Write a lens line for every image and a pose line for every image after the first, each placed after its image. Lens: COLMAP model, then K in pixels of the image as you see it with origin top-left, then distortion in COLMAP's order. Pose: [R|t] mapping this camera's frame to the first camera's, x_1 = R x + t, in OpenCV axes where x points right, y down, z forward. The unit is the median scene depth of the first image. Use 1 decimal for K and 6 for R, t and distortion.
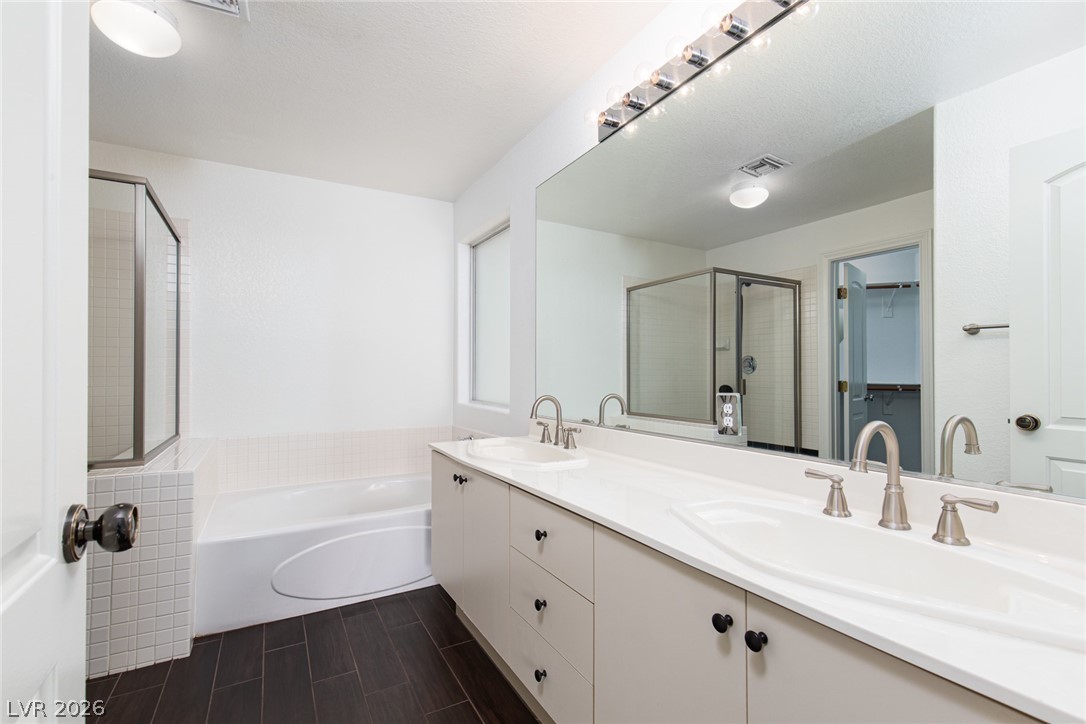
lens RADIAL K [[490.1, 0, 543.0], [0, 490.1, 362.0], [0, 0, 1]] dist [0.005133, 0.000282]
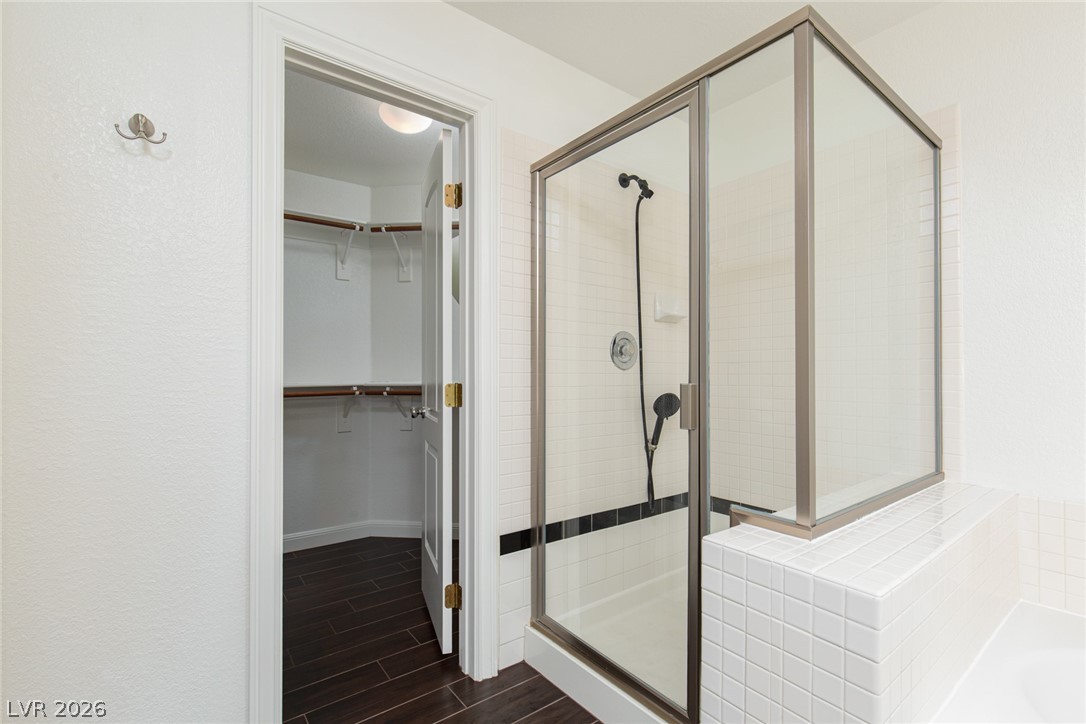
lens RADIAL K [[490.1, 0, 543.0], [0, 490.1, 362.0], [0, 0, 1]] dist [0.005133, 0.000282]
pose [[0.142301, -0.004918, -0.989811, -0.222271], [0.012013, 0.999923, -0.003241, 0.009723], [0.989751, -0.011430, 0.142349, 0.442140]]
